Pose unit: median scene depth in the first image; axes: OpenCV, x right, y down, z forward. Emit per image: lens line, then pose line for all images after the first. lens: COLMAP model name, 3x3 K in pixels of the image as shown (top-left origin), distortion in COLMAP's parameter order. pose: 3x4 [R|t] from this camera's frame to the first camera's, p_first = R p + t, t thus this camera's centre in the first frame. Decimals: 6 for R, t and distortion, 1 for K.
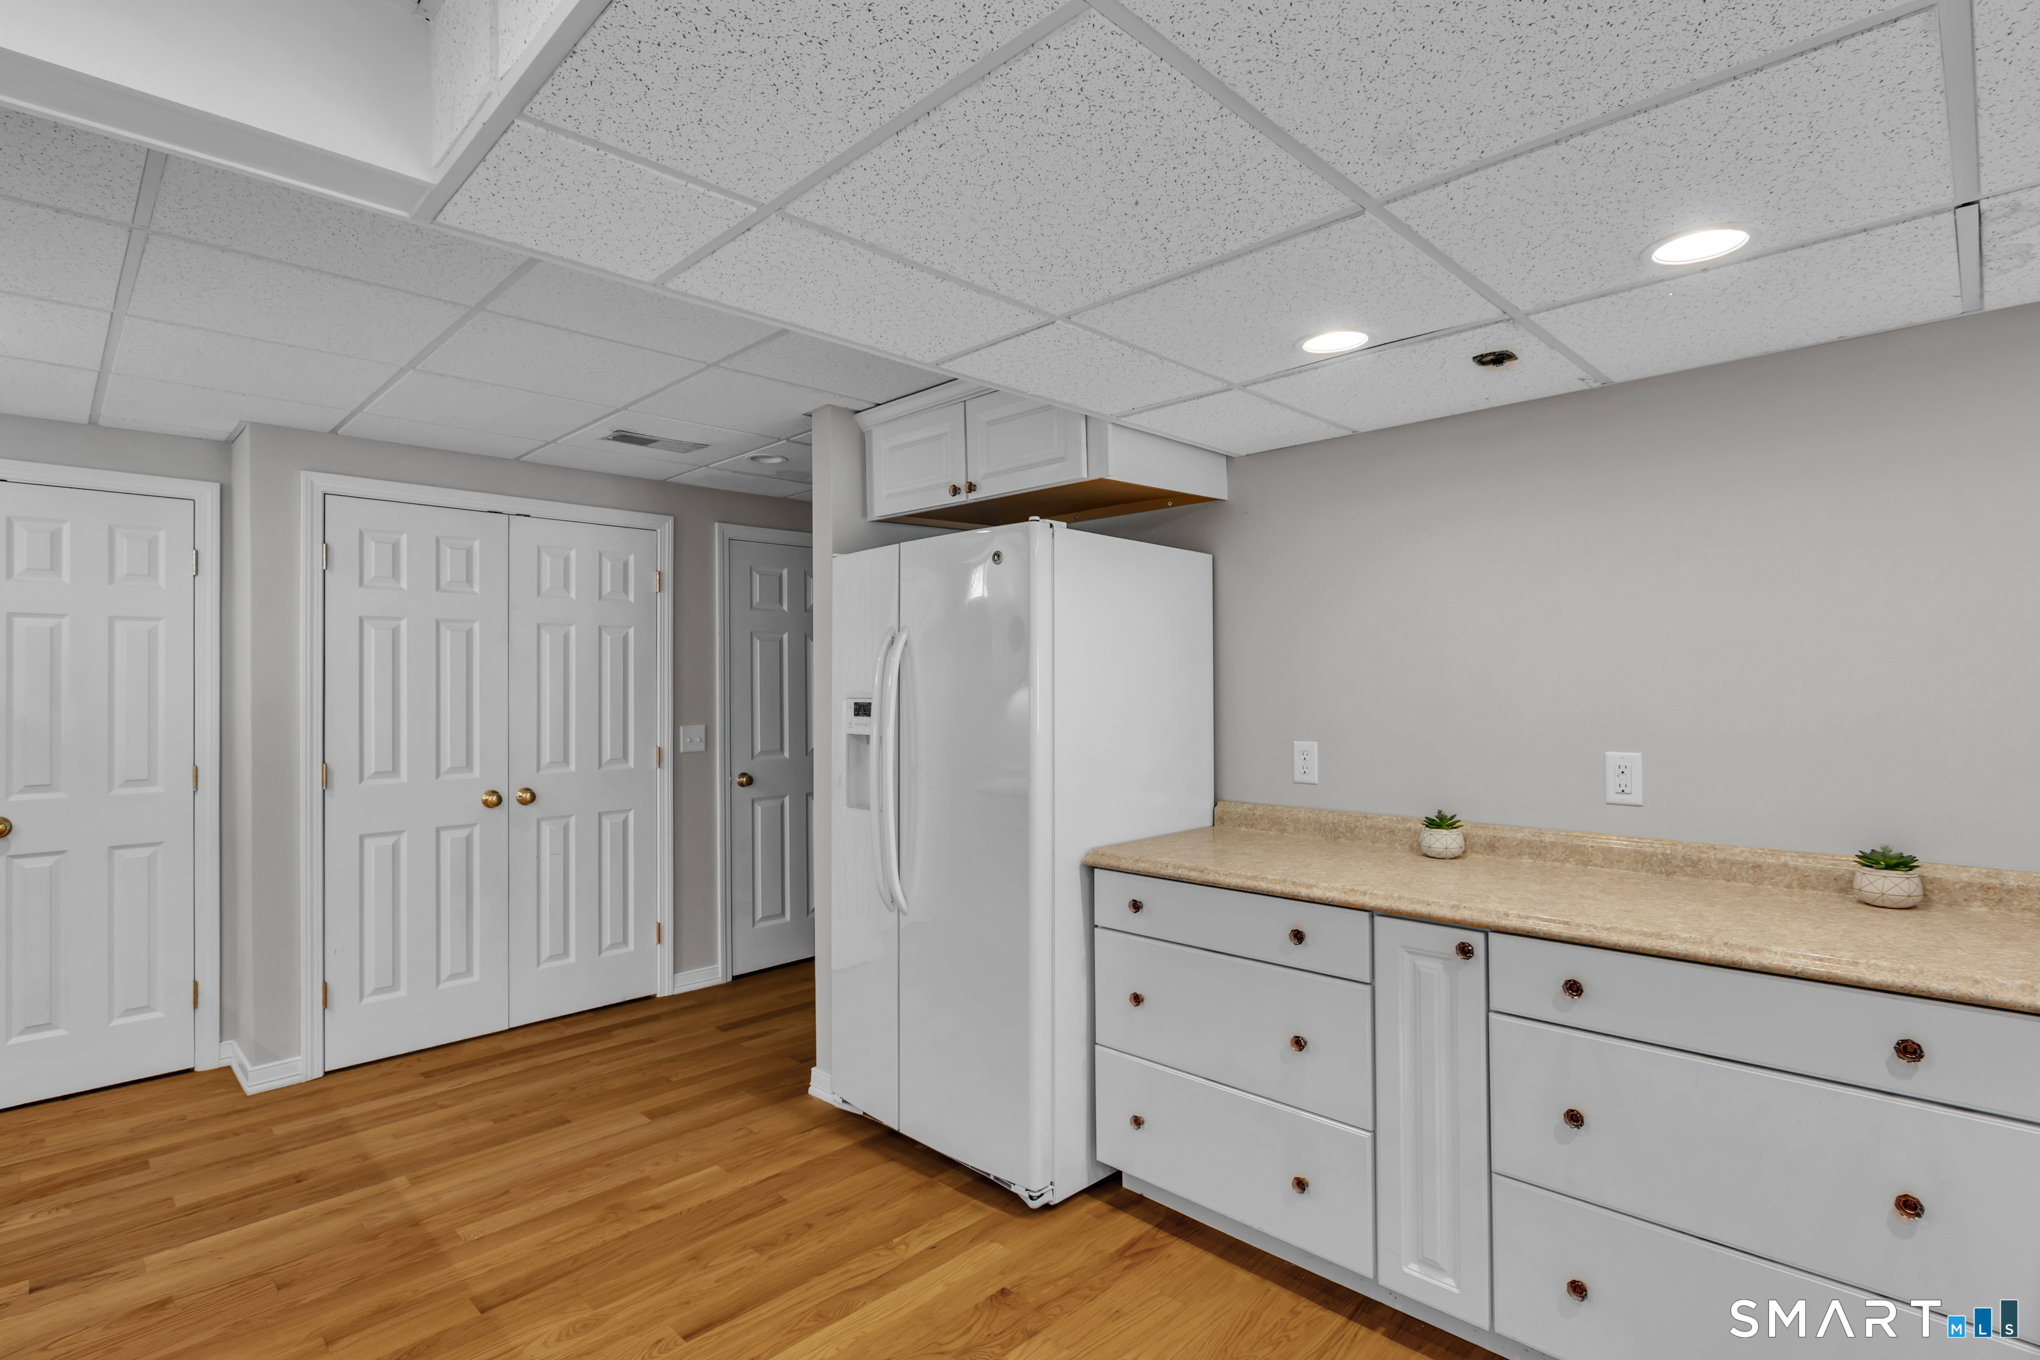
lens RADIAL K [[929.4, 0, 1017.0], [0, 929.4, 673.0], [0, 0, 1]] dist [-0.011641, 0.001575]
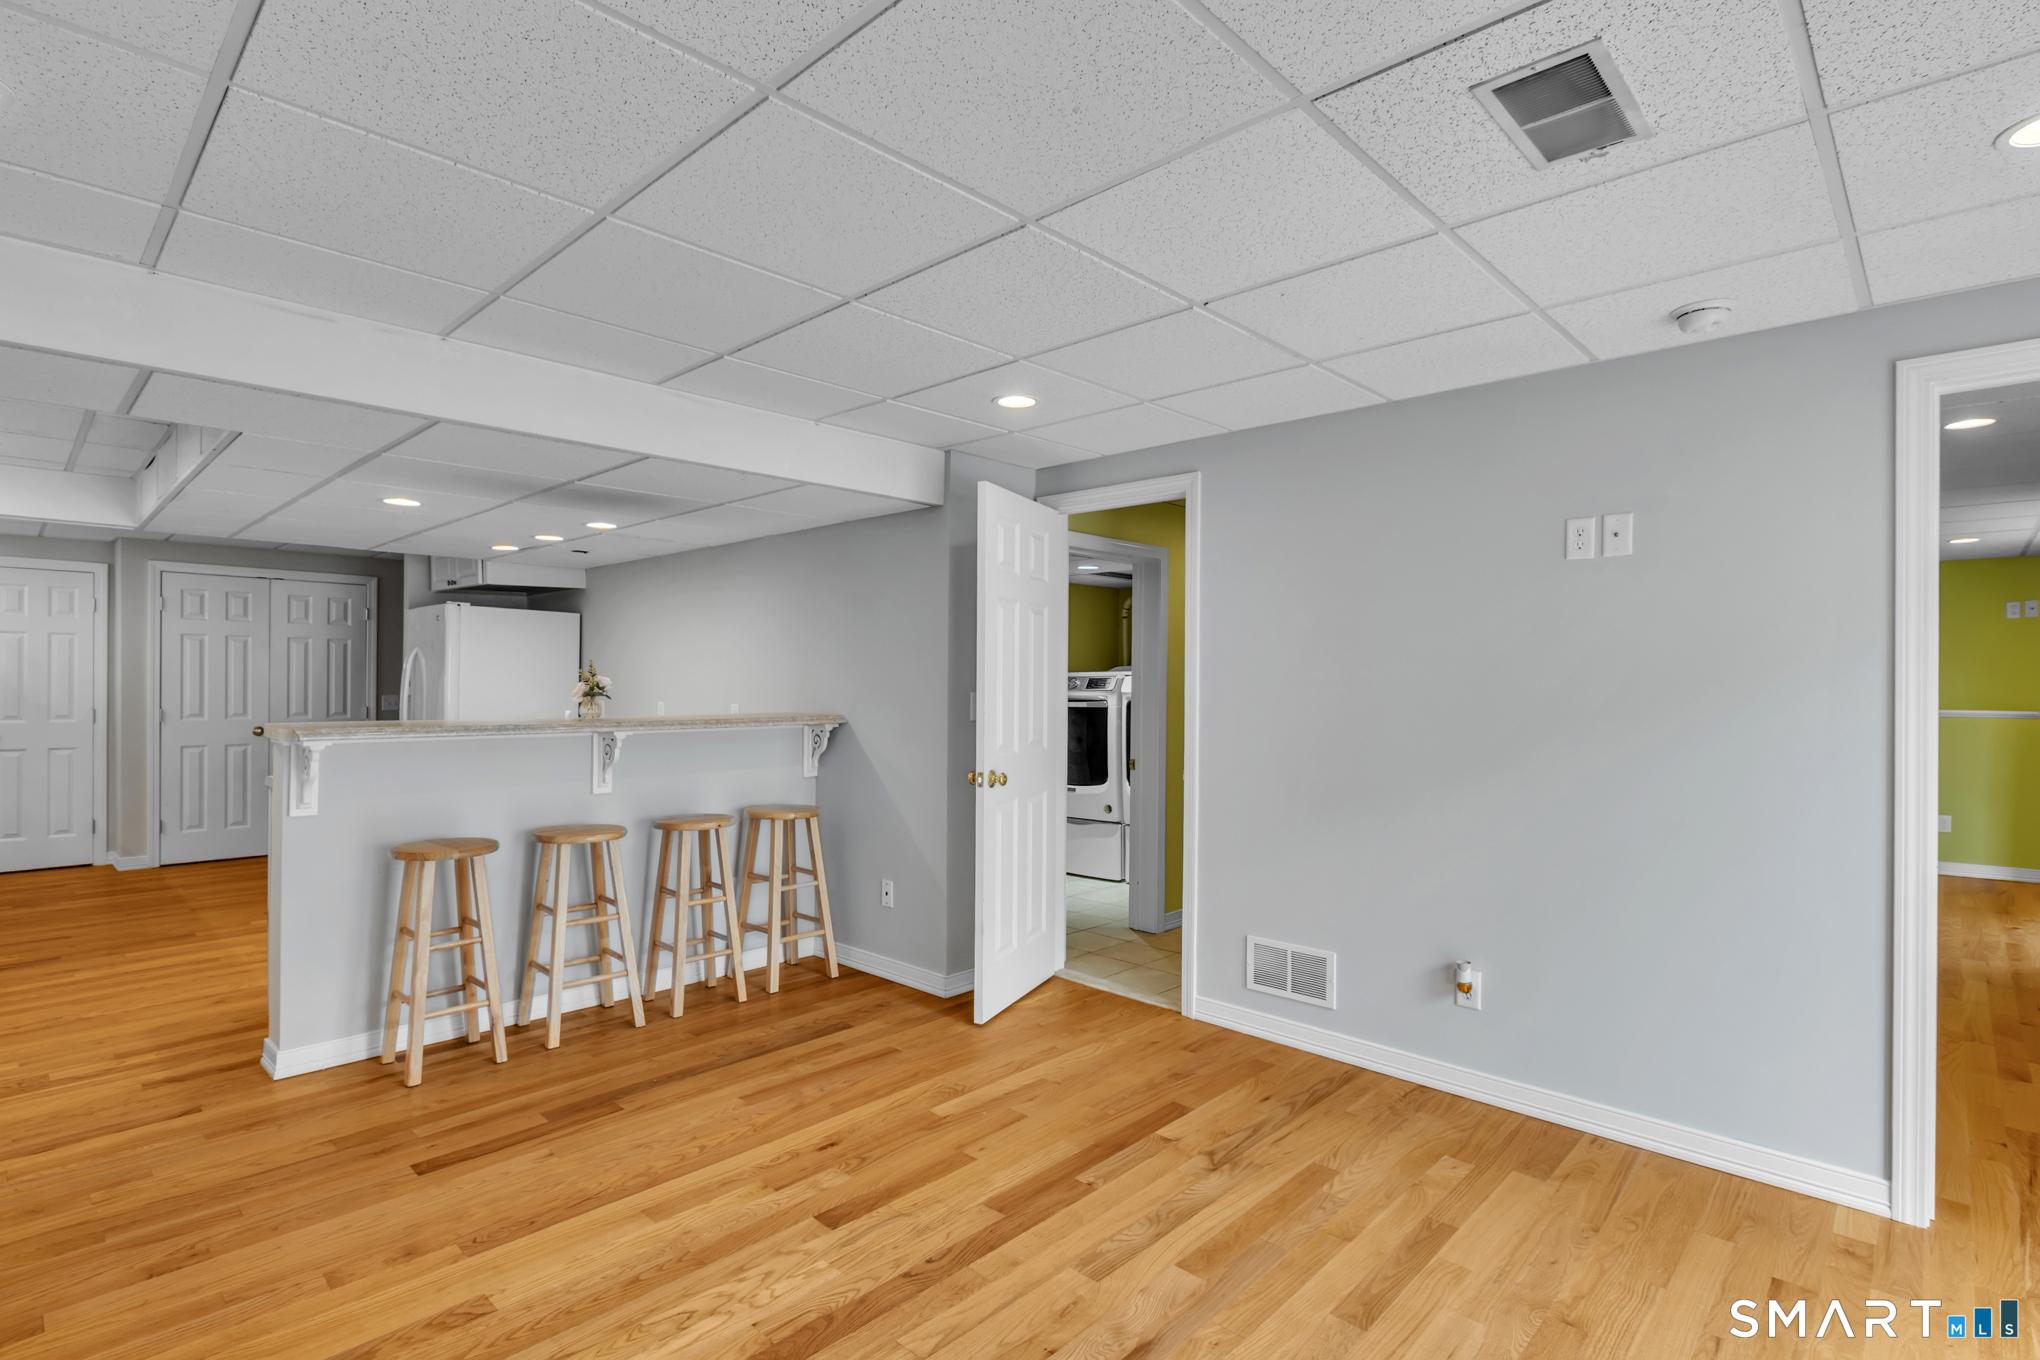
lens RADIAL K [[929.4, 0, 1023.4], [0, 929.4, 684.1], [0, 0, 1]] dist [-0.011641, 0.001575]
pose [[0.999367, 0.014926, 0.032278, 1.004602], [-0.015362, 0.999794, 0.013281, -0.009154], [-0.032073, -0.013768, 0.999391, -1.002094]]
